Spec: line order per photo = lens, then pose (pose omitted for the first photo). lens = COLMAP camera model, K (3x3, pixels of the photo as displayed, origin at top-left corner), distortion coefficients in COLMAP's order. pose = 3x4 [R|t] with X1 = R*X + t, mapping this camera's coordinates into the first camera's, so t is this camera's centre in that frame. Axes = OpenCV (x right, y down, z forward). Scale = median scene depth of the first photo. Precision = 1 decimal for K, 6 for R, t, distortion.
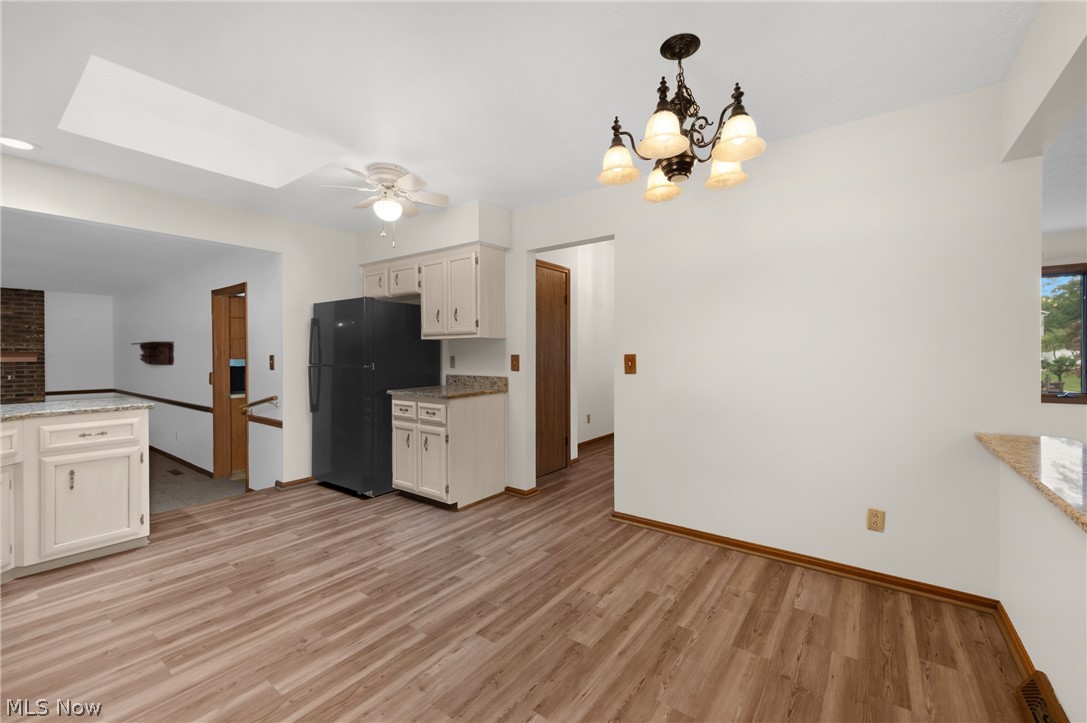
lens RADIAL K [[440.1, 0, 558.7], [0, 440.1, 356.9], [0, 0, 1]] dist [0.003602, -0.000123]
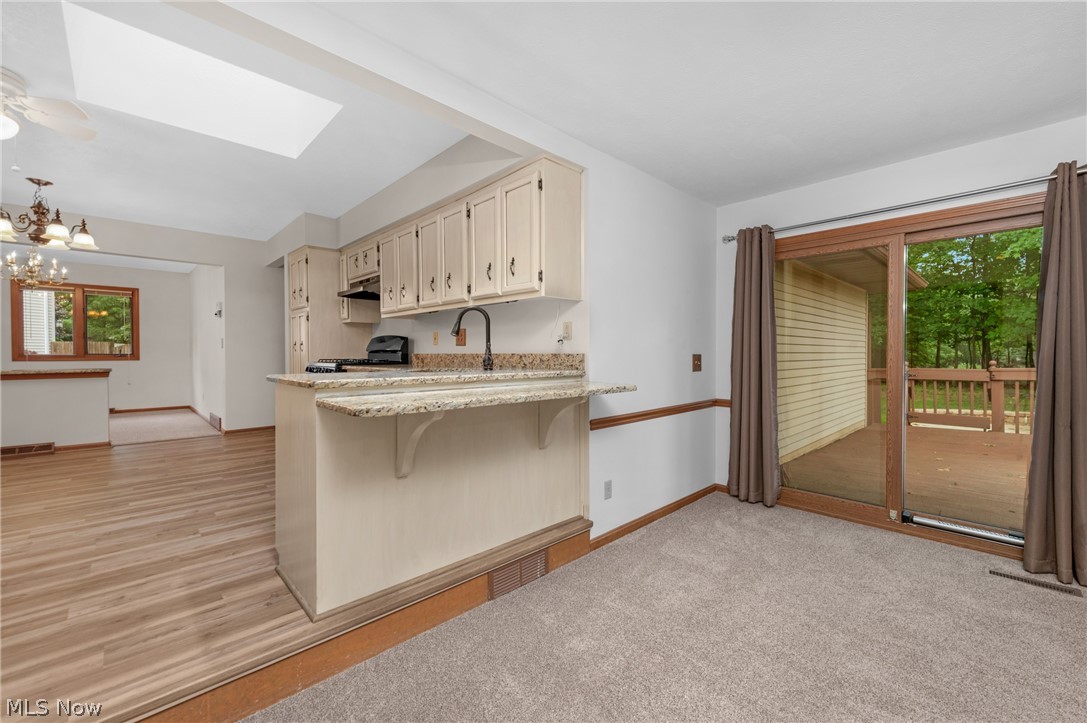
lens RADIAL K [[440.1, 0, 558.7], [0, 440.1, 356.9], [0, 0, 1]] dist [0.003602, -0.000123]
pose [[-0.986742, 0.000203, 0.162294, -1.477750], [0.001789, 0.999952, 0.009623, 0.066573], [-0.162284, 0.009786, -0.986696, 1.607763]]
